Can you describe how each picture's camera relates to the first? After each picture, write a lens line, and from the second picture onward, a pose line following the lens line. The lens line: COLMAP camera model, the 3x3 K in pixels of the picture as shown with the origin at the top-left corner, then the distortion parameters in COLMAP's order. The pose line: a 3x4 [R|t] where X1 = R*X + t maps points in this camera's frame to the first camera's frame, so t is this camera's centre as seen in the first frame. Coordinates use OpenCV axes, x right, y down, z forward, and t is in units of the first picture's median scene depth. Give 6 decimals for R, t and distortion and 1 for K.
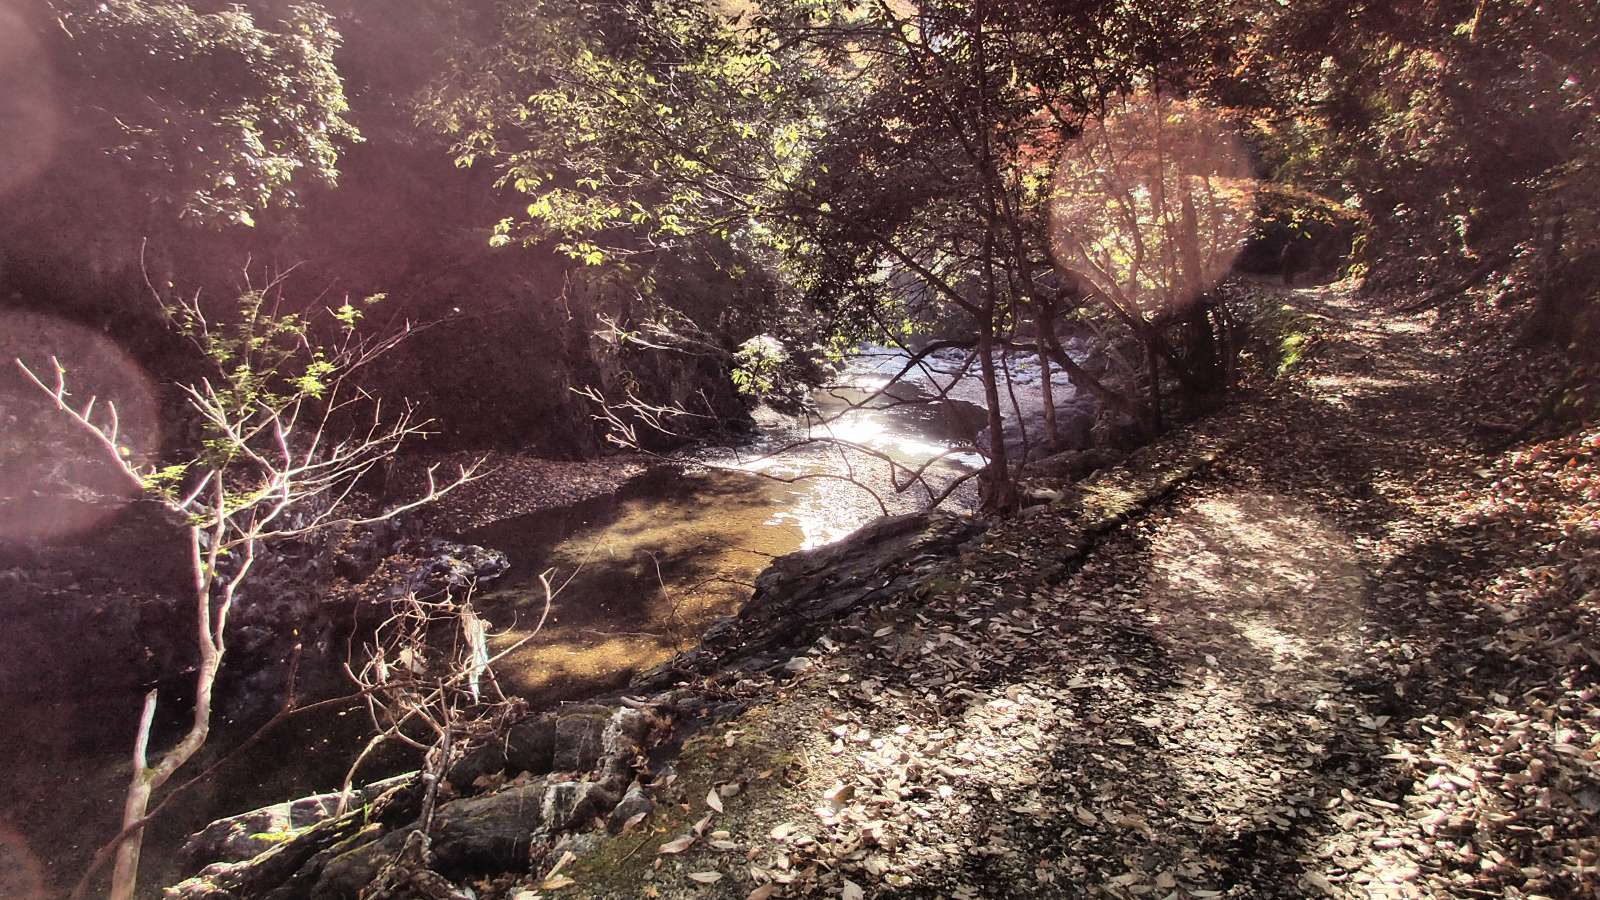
lens RADIAL K [[1193.4, 0, 797.1], [0, 1193.4, 441.5], [0, 0, 1]] dist [-0.003874, 0.002280]
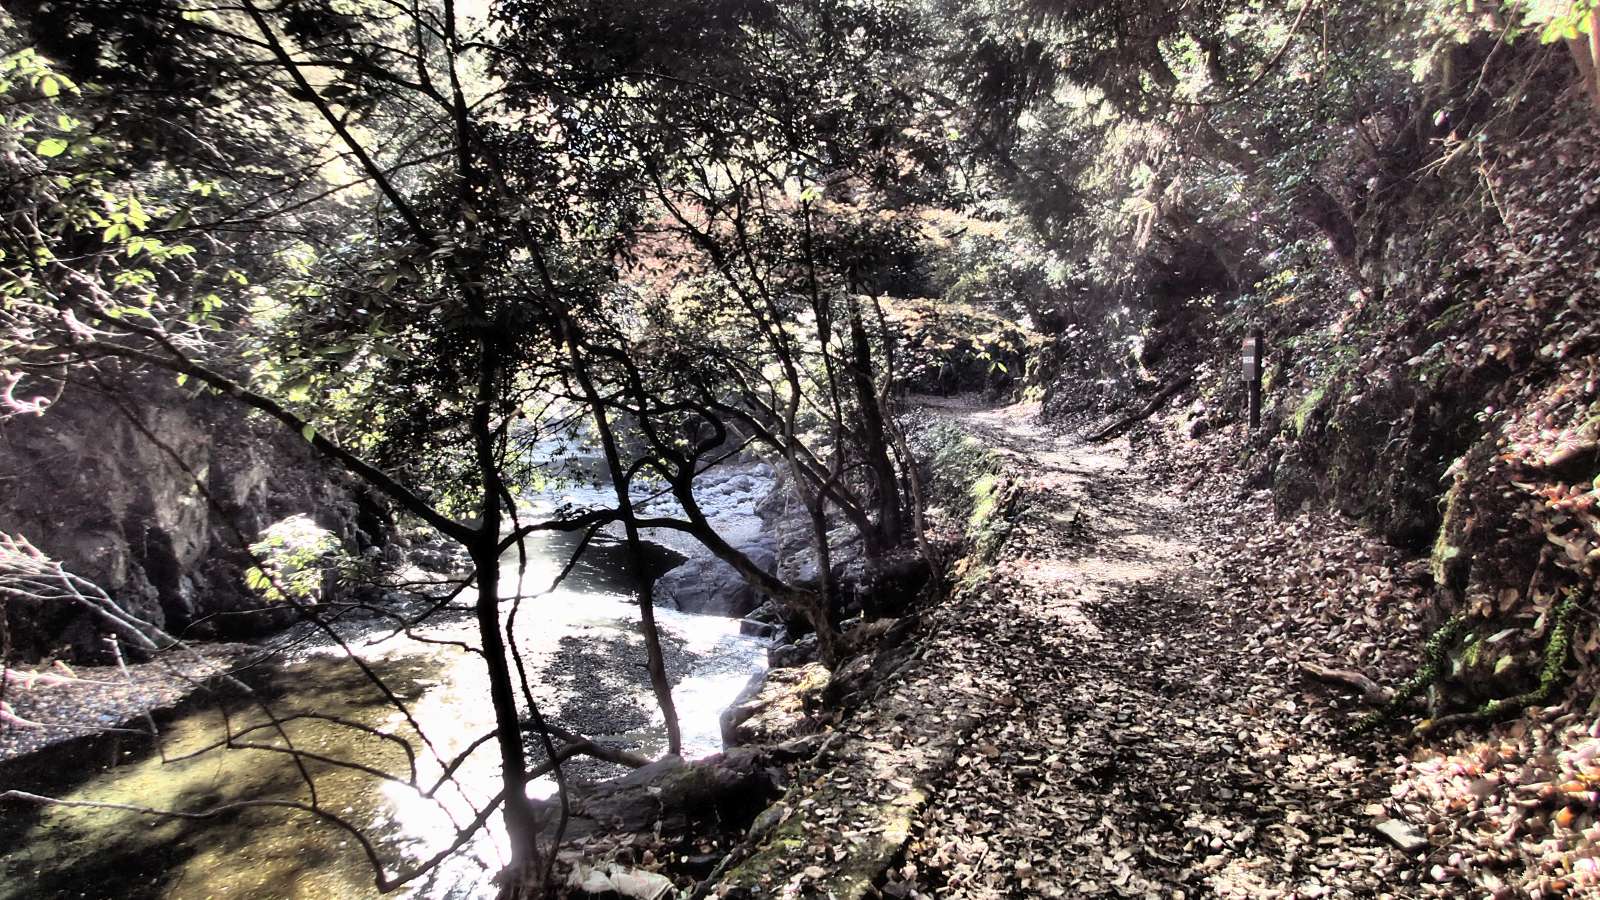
lens RADIAL K [[1193.4, 0, 800.0], [0, 1193.4, 453.2], [0, 0, 1]] dist [-0.003874, 0.002280]
pose [[0.967282, -0.037993, 0.250843, 0.062679], [0.061149, 0.994488, -0.085170, -0.035259], [-0.246224, 0.097722, 0.964274, 0.173068]]
